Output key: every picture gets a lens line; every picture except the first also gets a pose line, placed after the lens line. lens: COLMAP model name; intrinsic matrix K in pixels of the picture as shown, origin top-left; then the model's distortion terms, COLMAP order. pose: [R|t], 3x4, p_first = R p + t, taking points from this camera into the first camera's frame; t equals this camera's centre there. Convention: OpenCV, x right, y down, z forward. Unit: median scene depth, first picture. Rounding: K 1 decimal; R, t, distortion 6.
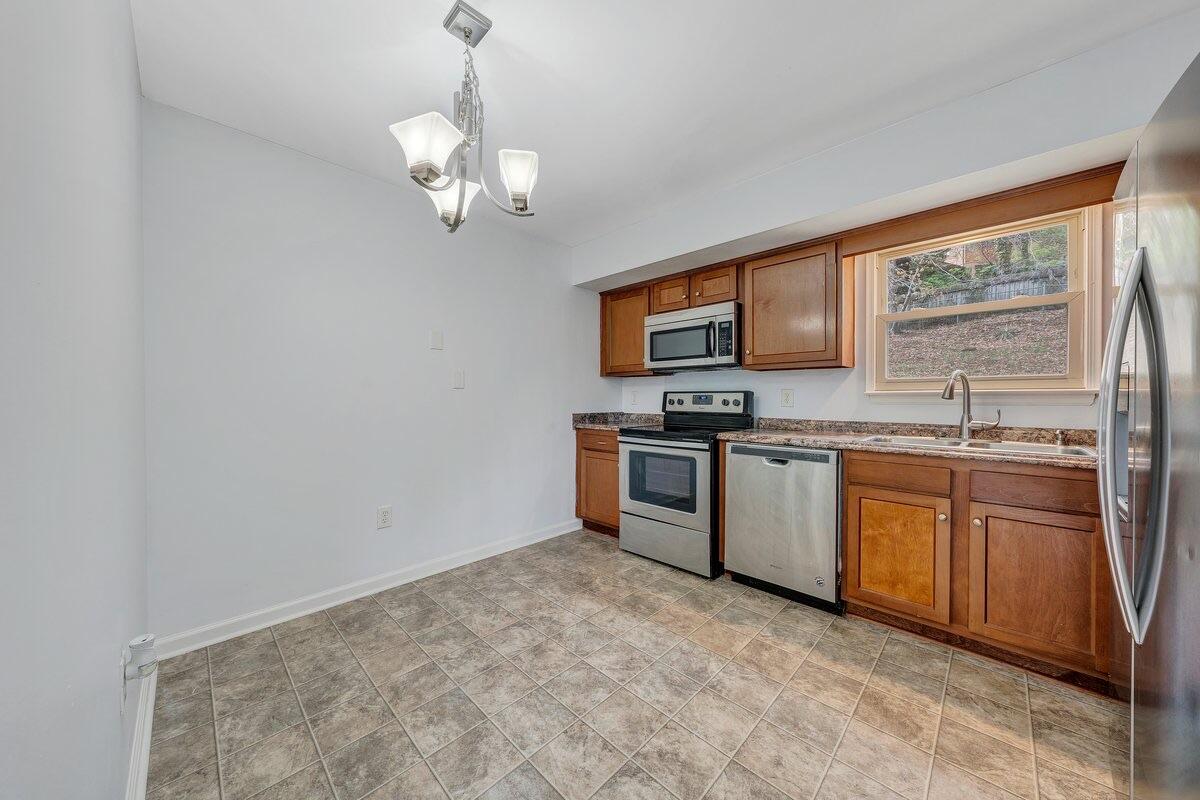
lens RADIAL K [[410.0, 0, 599.2], [0, 410.0, 399.6], [0, 0, 1]] dist [0.001710, -0.000254]
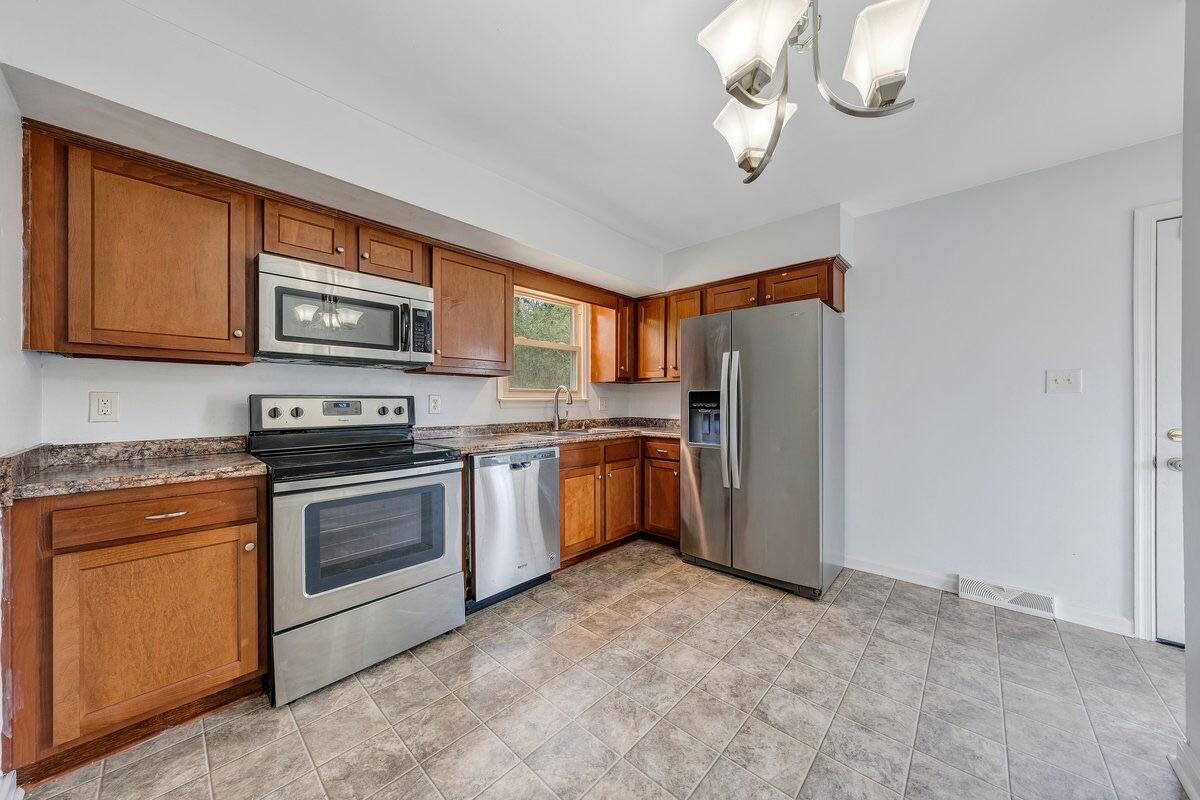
lens RADIAL K [[410.0, 0, 599.2], [0, 410.0, 400.0], [0, 0, 1]] dist [0.001710, -0.000254]
pose [[-0.025494, 0.002100, 0.999673, -0.538835], [0.008800, 0.999960, -0.001877, -0.009521], [-0.999636, 0.008749, -0.025512, 0.723075]]
